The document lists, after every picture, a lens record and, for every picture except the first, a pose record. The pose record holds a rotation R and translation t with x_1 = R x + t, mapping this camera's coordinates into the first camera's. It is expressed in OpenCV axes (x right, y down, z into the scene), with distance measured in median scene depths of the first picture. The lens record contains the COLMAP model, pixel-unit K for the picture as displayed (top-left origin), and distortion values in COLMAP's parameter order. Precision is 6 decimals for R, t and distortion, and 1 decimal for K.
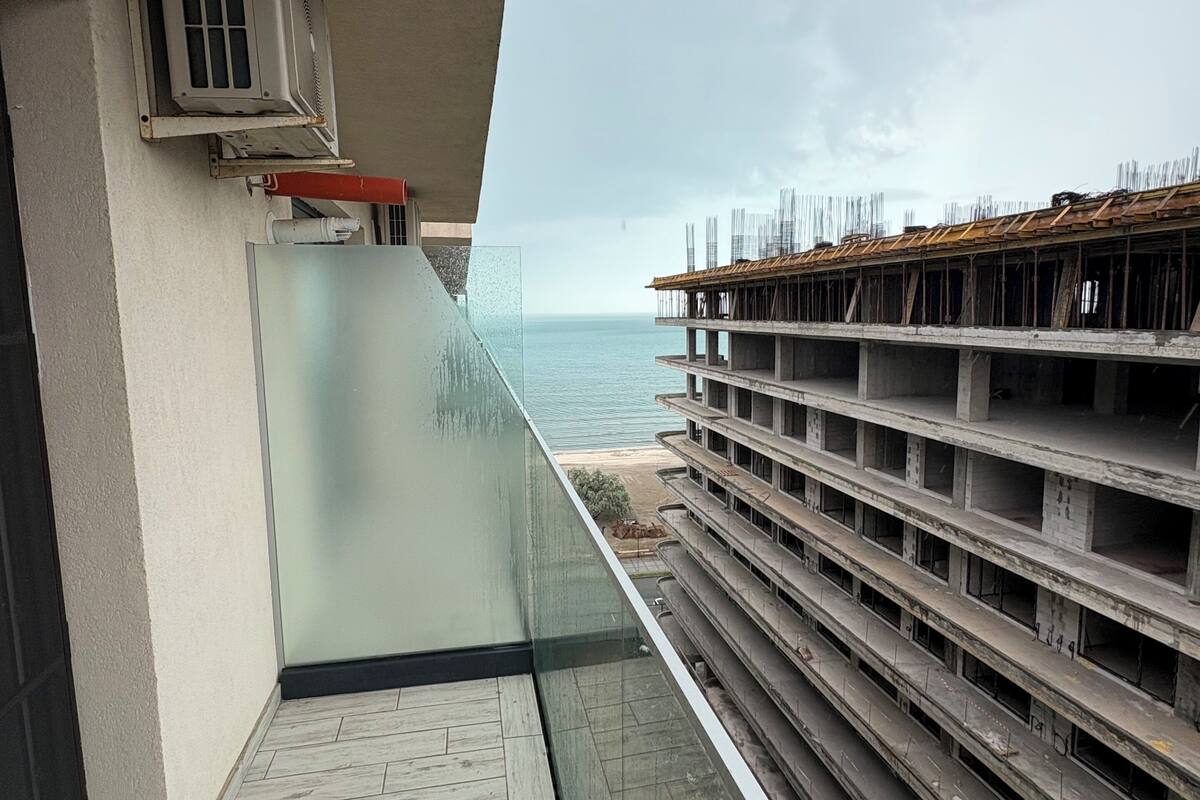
lens RADIAL K [[747.4, 0, 600.0], [0, 747.4, 400.0], [0, 0, 1]] dist [0.020636, -0.001441]
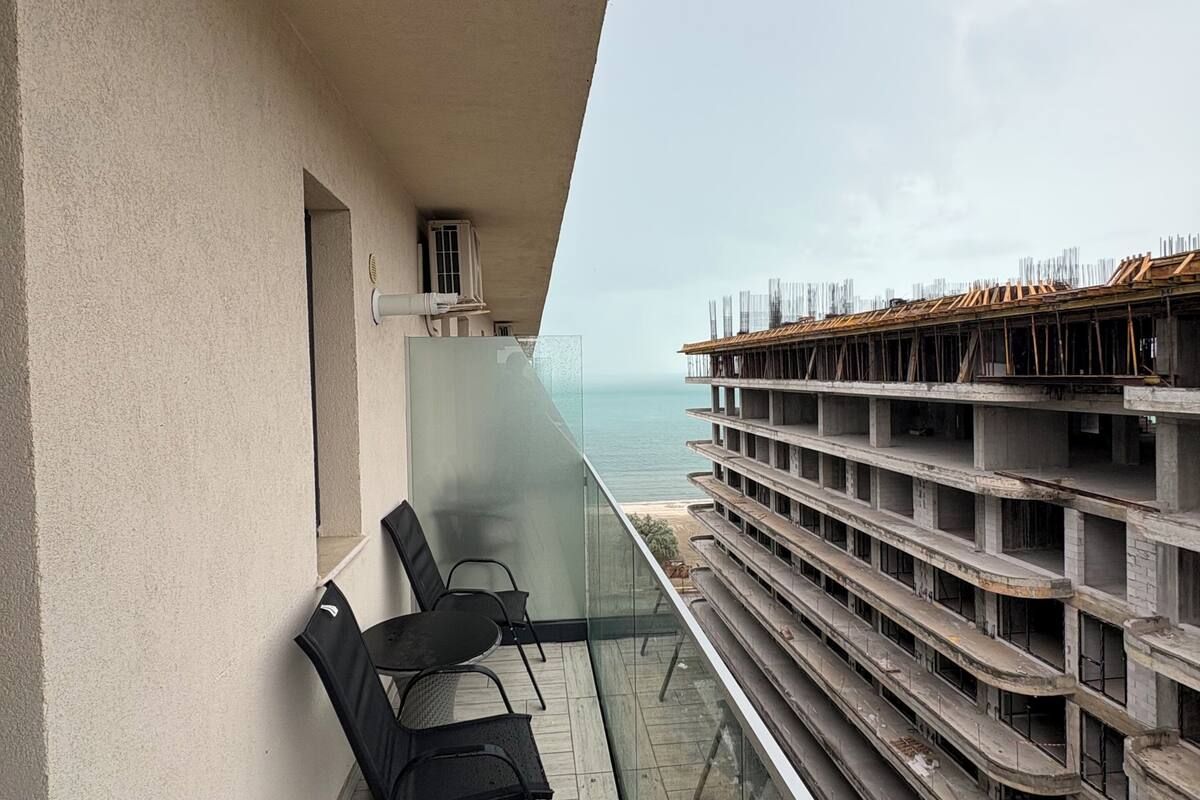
lens RADIAL K [[1015.1, 0, 600.0], [0, 1015.1, 400.0], [0, 0, 1]] dist [0.001295, -0.002285]
pose [[0.993895, -0.003508, -0.110277, 0.129426], [-0.006429, 0.995954, -0.089630, 0.082549], [0.110145, 0.089792, 0.989851, -0.704698]]
